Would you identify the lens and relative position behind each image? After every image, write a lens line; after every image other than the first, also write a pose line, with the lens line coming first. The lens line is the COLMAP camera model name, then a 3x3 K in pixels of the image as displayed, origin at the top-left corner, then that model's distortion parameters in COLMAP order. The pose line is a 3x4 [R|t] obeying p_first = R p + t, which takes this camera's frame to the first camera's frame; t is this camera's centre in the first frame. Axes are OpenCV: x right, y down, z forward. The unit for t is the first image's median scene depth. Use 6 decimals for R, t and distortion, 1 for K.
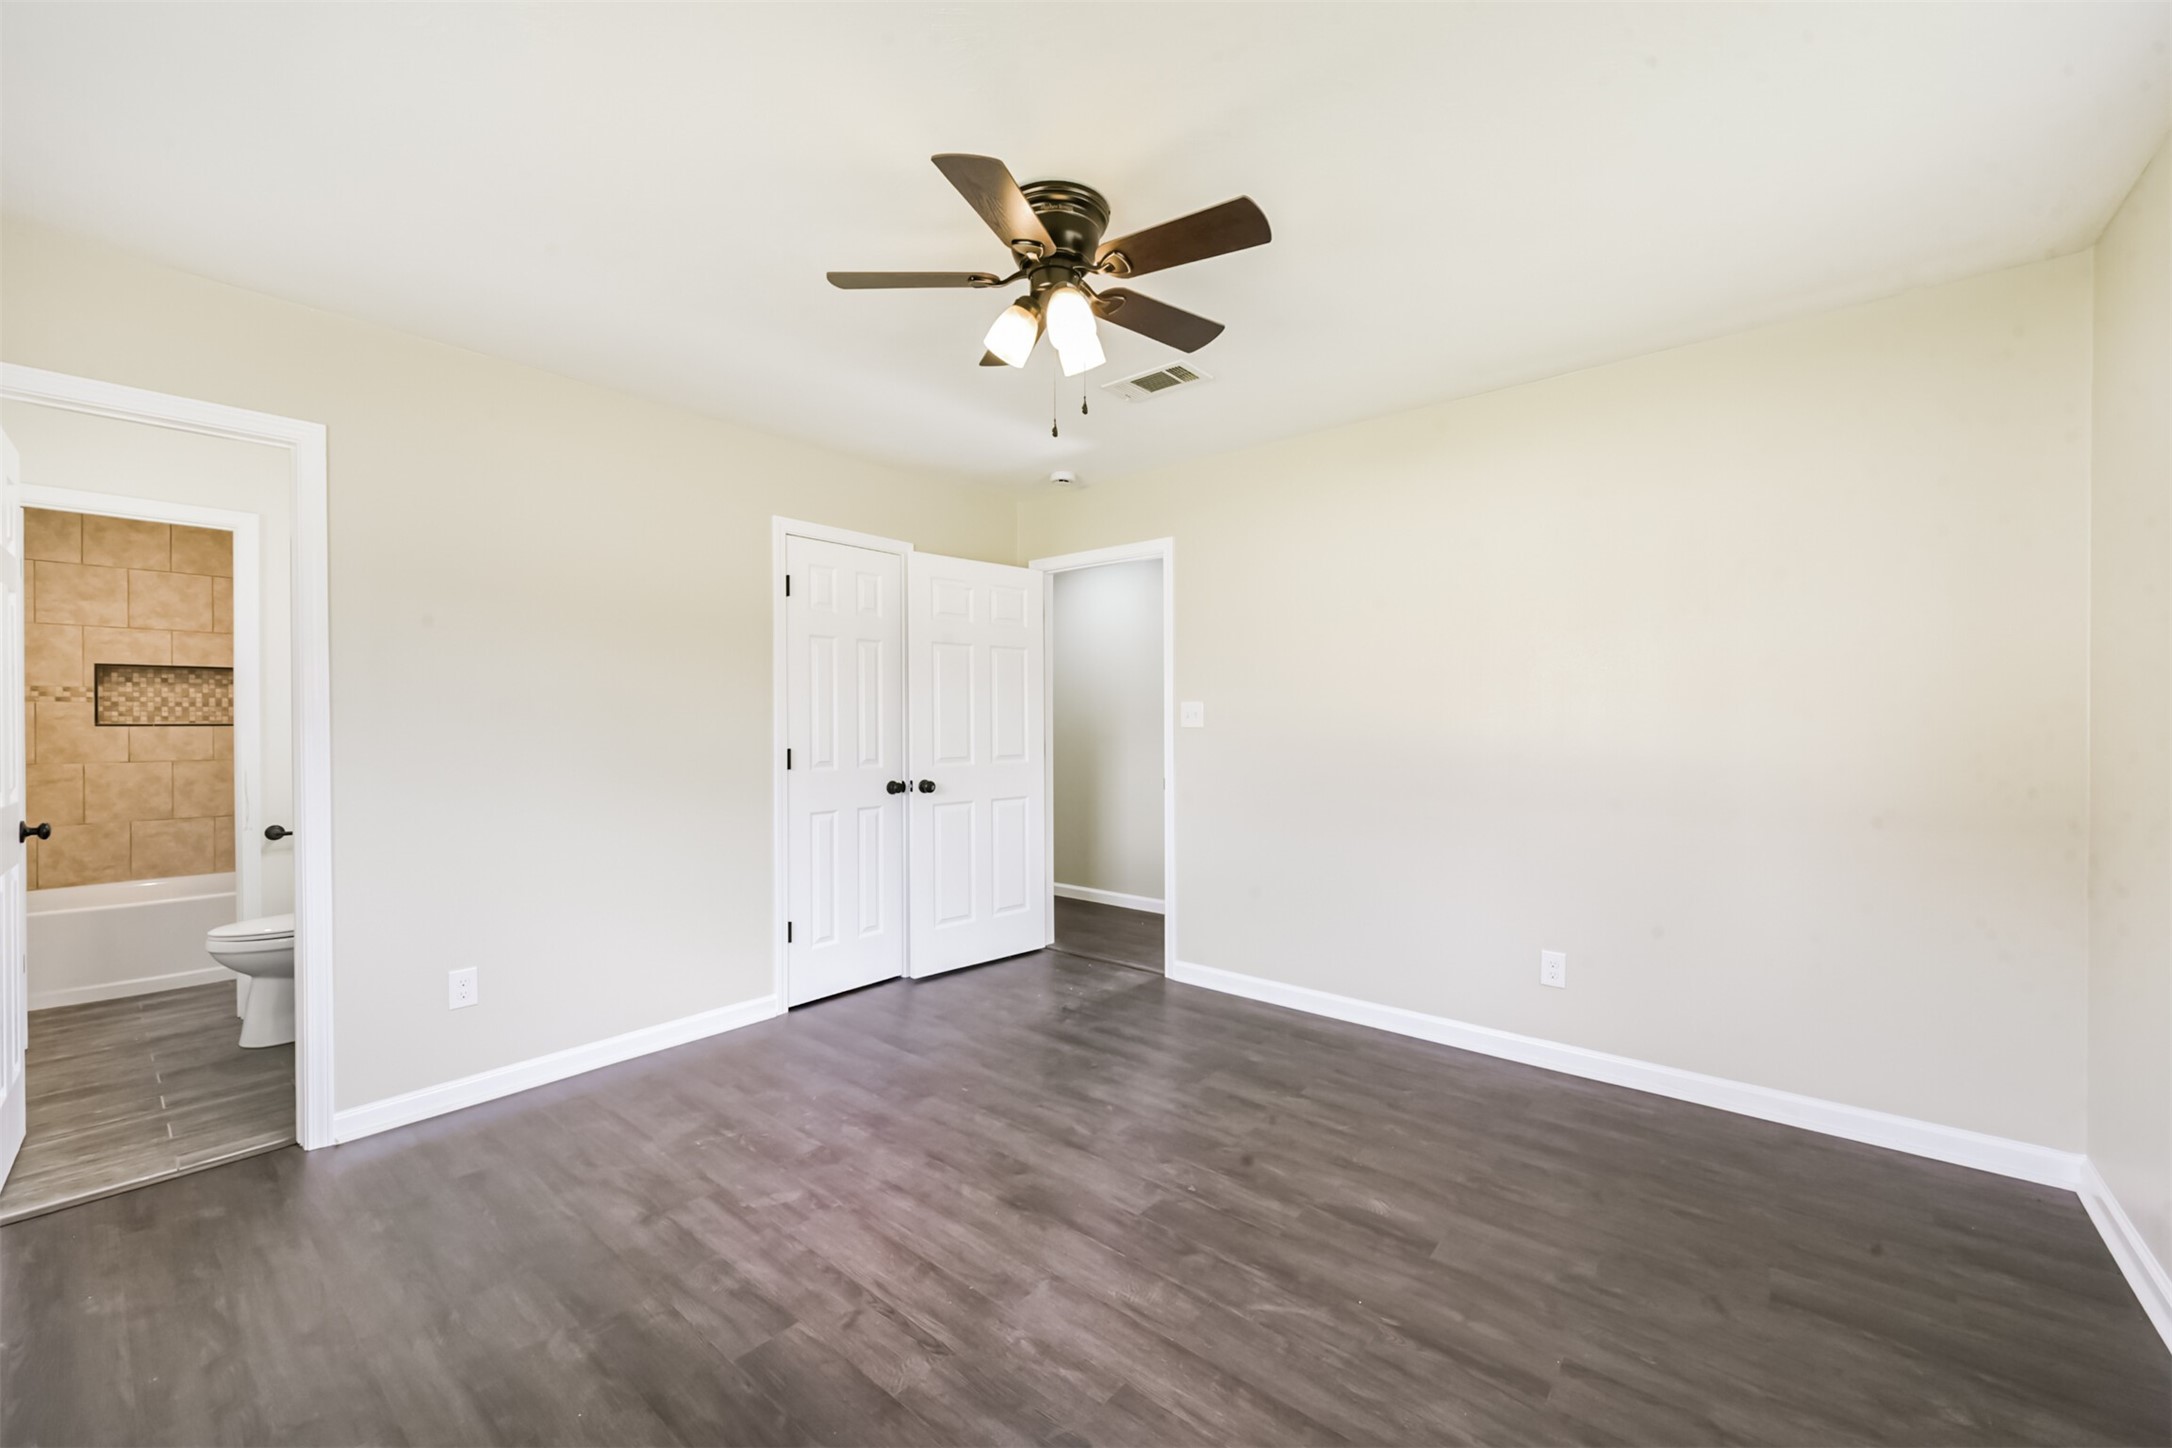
lens RADIAL K [[848.6, 0, 1076.3], [0, 848.6, 724.4], [0, 0, 1]] dist [0.007904, -0.001435]
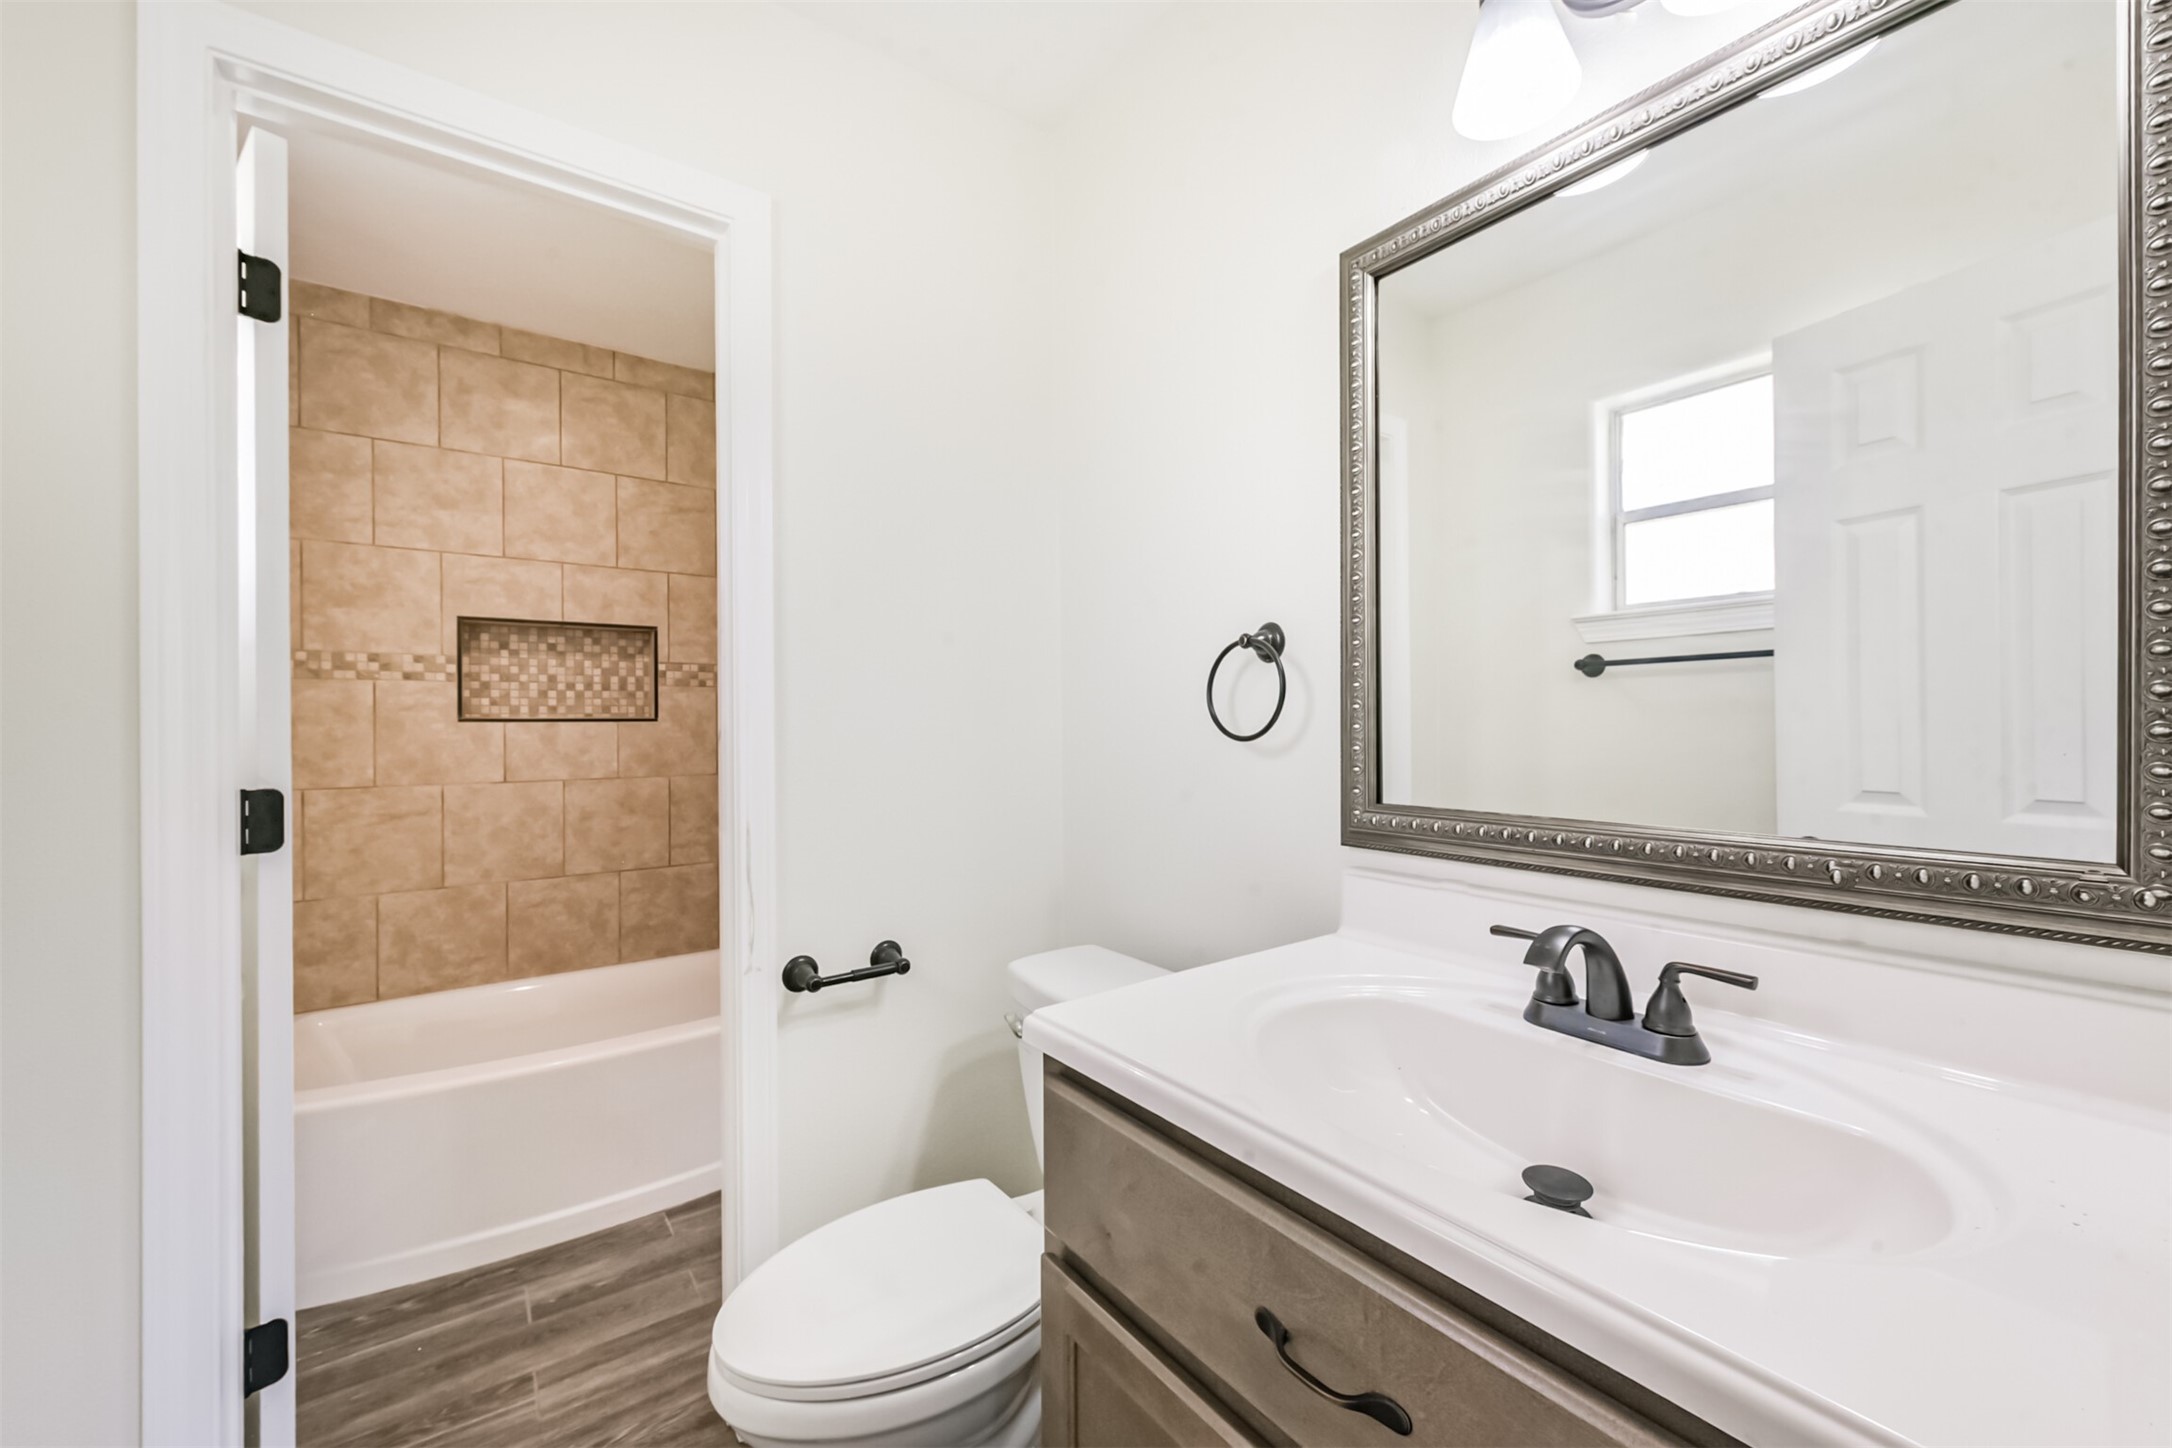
lens RADIAL K [[841.9, 0, 1095.7], [0, 841.9, 722.1], [0, 0, 1]] dist [0.004588, 0.000121]
pose [[0.974881, -0.006326, -0.222638, -0.568160], [0.005125, 0.999969, -0.005973, 0.007812], [0.222669, 0.004682, 0.974883, 0.511815]]
